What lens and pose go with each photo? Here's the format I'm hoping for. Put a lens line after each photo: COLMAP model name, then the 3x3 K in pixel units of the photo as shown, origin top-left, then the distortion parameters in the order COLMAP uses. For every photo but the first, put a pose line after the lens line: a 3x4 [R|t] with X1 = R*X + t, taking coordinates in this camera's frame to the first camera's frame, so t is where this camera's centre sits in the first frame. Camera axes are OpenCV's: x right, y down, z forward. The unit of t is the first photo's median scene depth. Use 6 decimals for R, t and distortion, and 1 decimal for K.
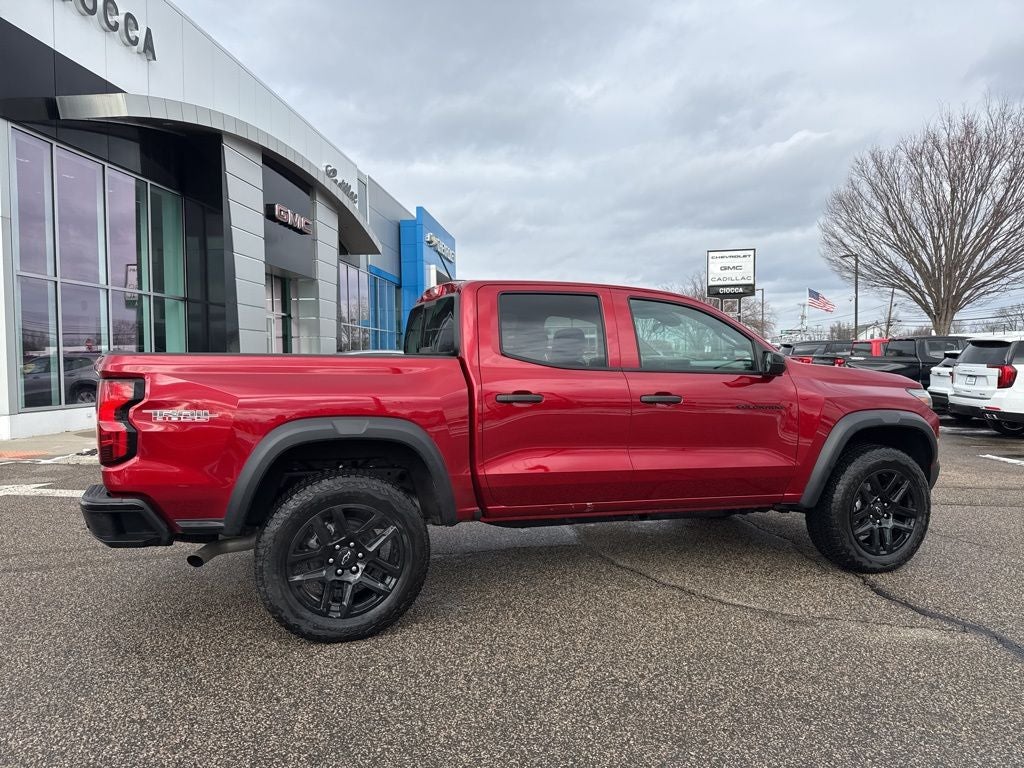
lens RADIAL K [[713.0, 0, 517.9], [0, 713.0, 377.1], [0, 0, 1]] dist [0.066318, -0.094181]
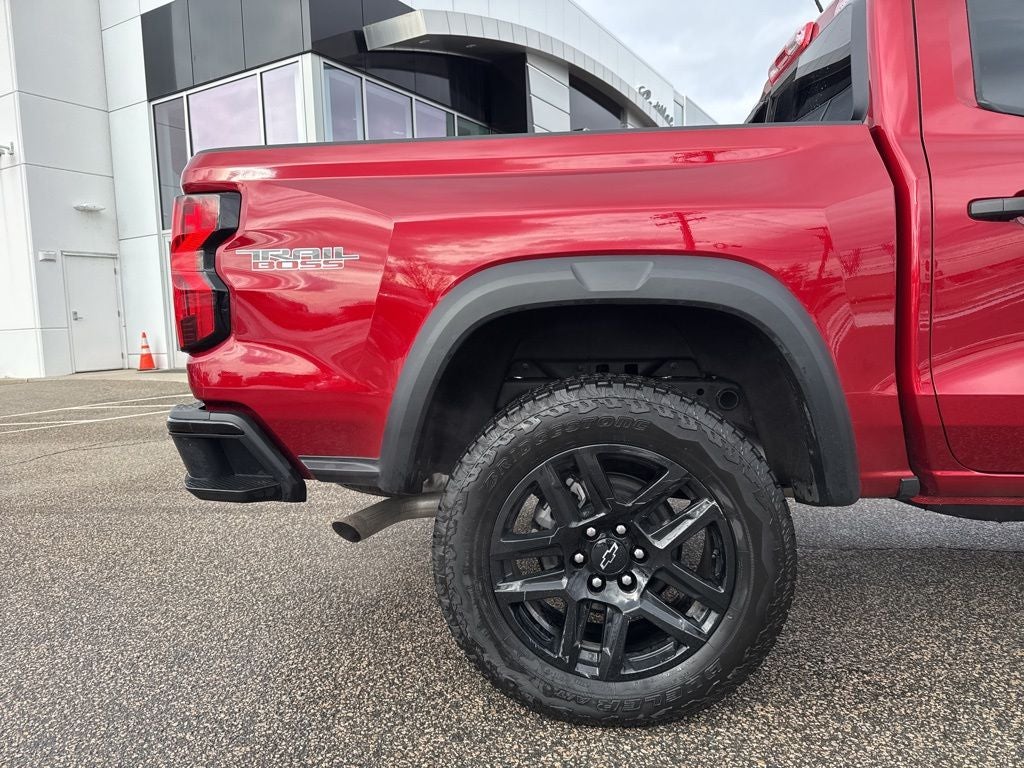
lens RADIAL K [[714.0, 0, 513.1], [0, 714.0, 380.0], [0, 0, 1]] dist [0.068506, -0.101644]
pose [[0.902453, 0.009736, -0.430679, -0.092335], [0.018748, 0.997910, 0.061843, 0.103778], [0.430381, -0.063885, 0.900384, 0.547533]]
